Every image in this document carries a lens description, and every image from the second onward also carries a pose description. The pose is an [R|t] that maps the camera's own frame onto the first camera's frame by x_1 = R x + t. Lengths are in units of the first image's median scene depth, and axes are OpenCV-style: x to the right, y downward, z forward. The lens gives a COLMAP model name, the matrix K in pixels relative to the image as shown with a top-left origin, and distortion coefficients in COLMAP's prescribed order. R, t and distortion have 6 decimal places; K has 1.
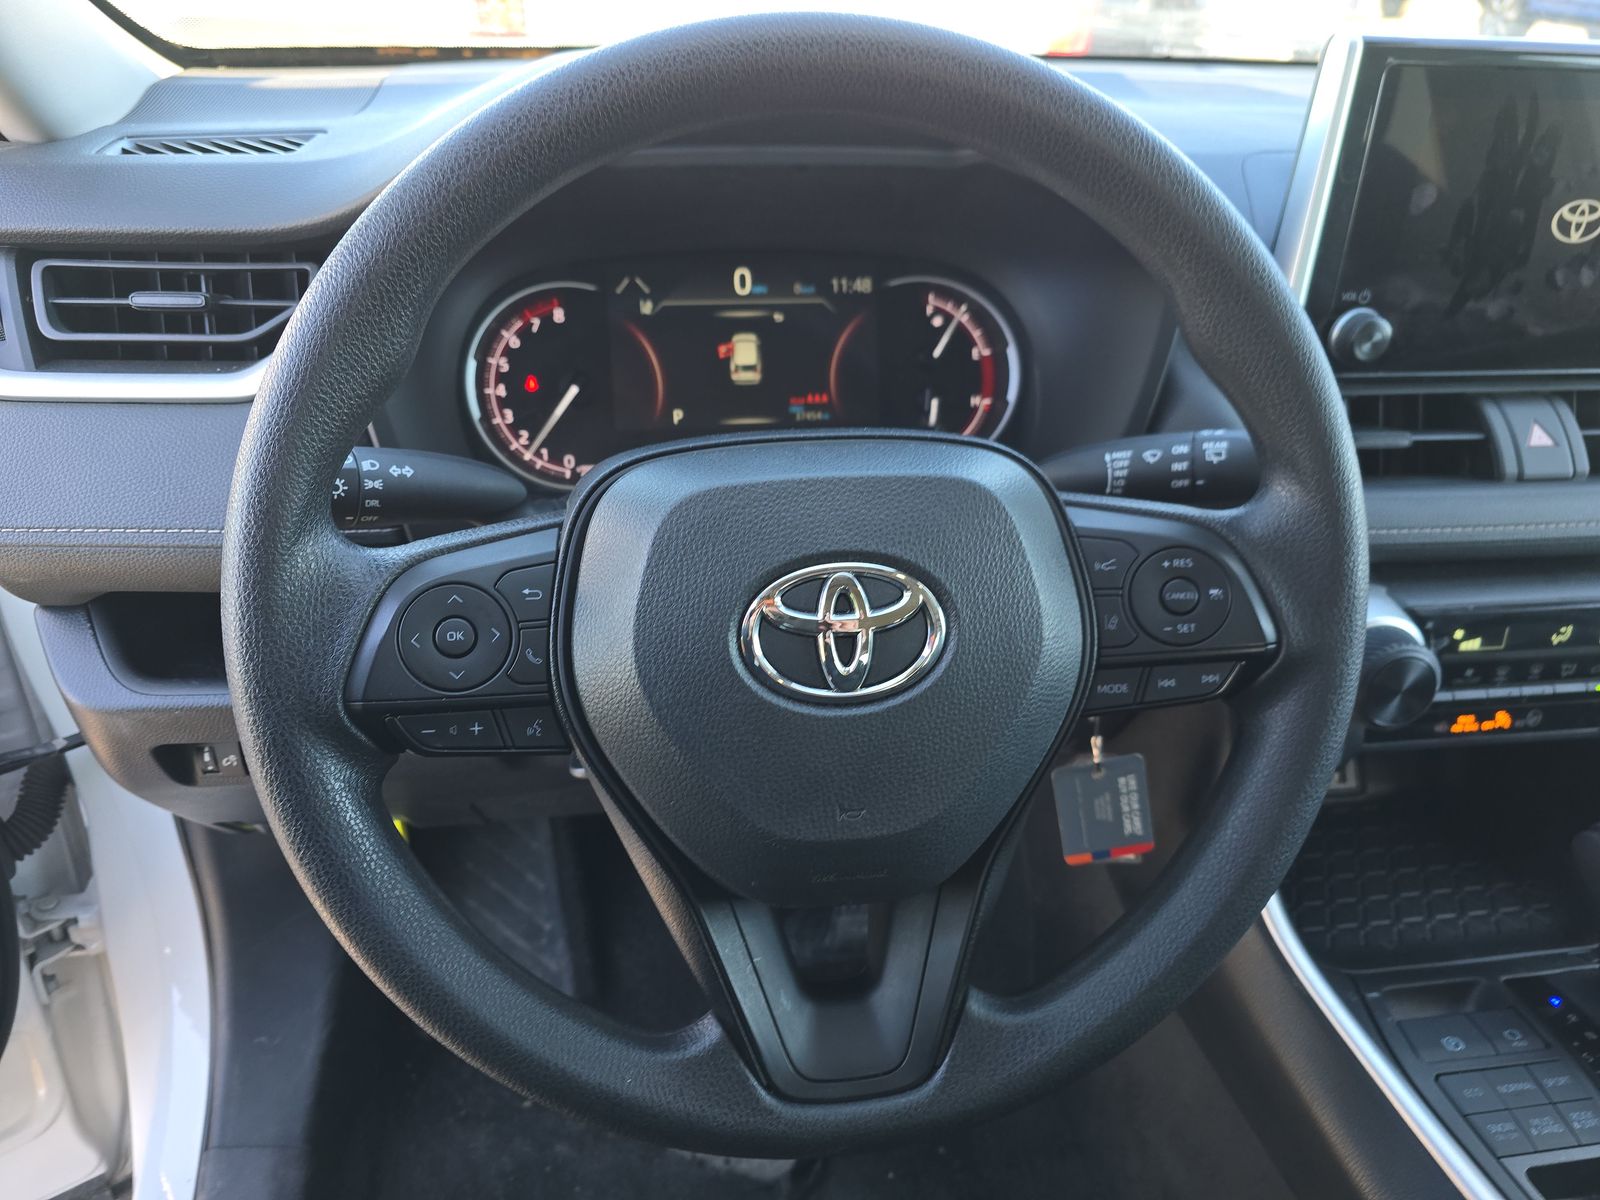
lens RADIAL K [[1074.9, 0, 801.6], [0, 1074.9, 601.2], [0, 0, 1]] dist [0.004585, -0.001920]
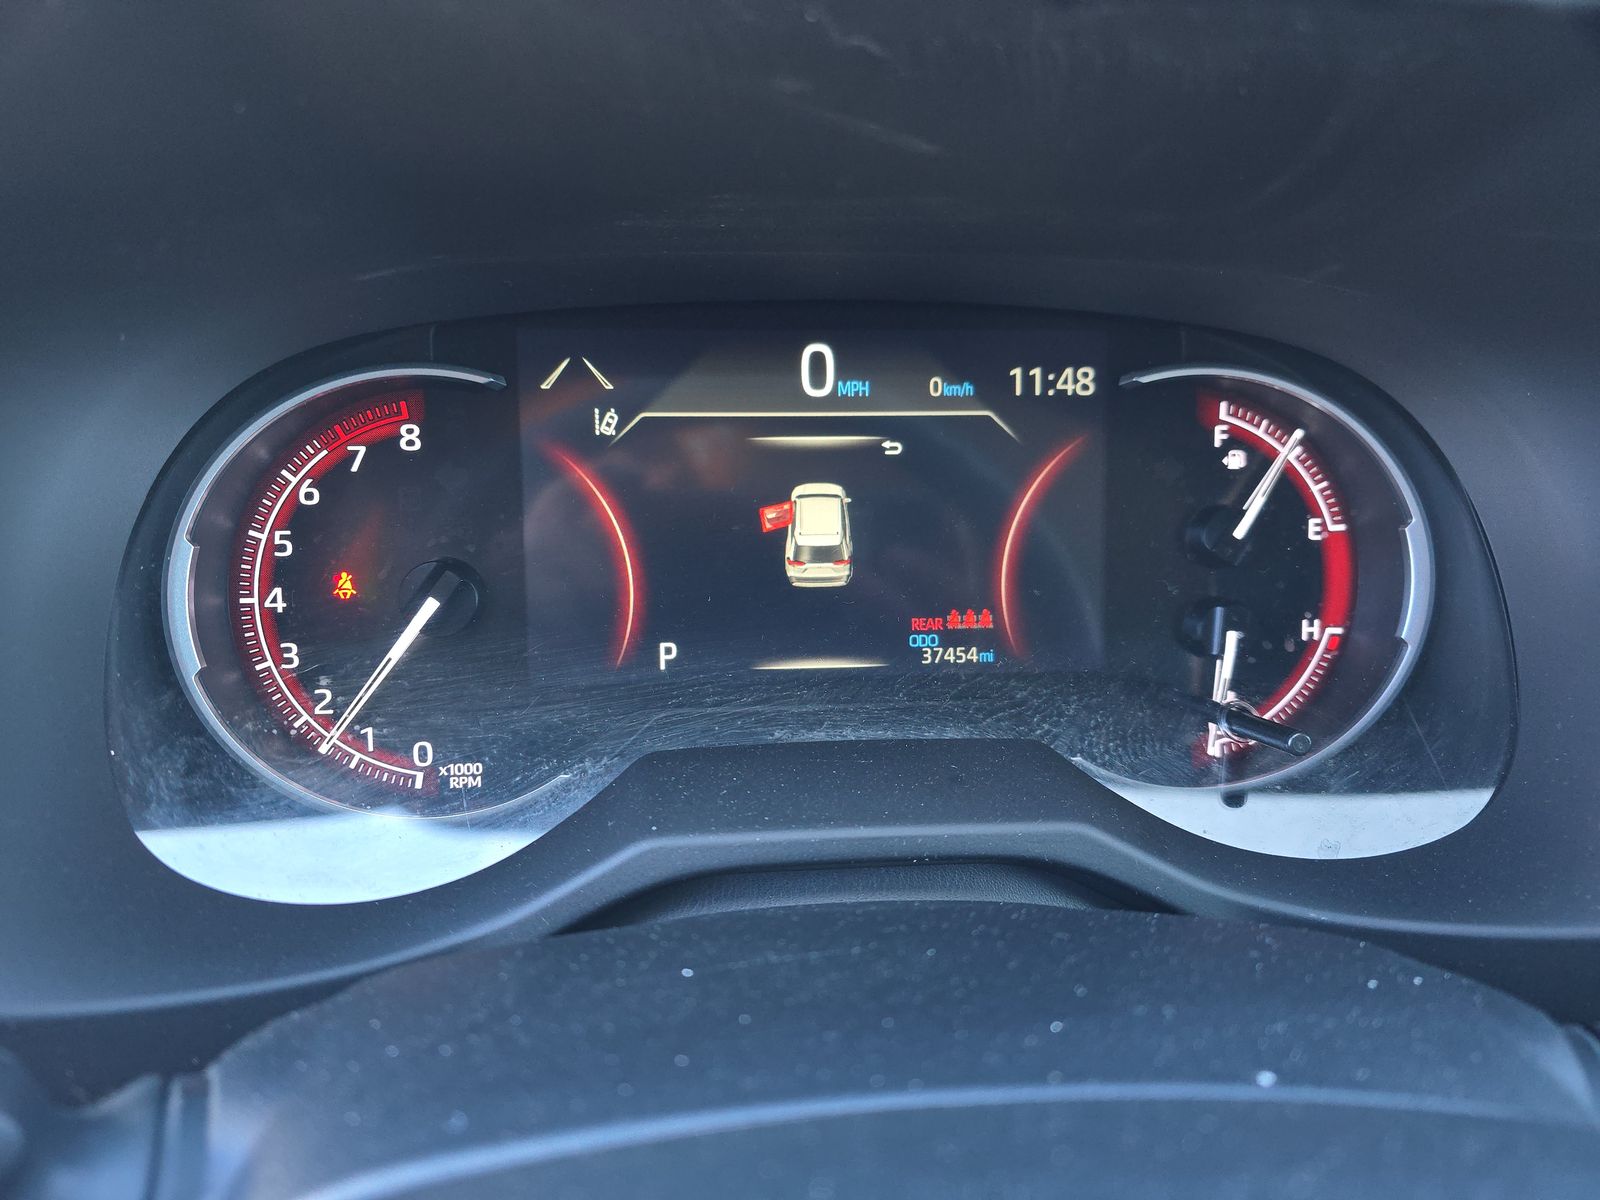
lens RADIAL K [[1074.9, 0, 798.6], [0, 1074.9, 598.1], [0, 0, 1]] dist [0.004585, -0.001920]
pose [[0.997438, 0.028842, -0.065469, -0.029701], [-0.033822, 0.996513, -0.076271, -0.162412], [0.063041, 0.078290, 0.994935, 0.541107]]
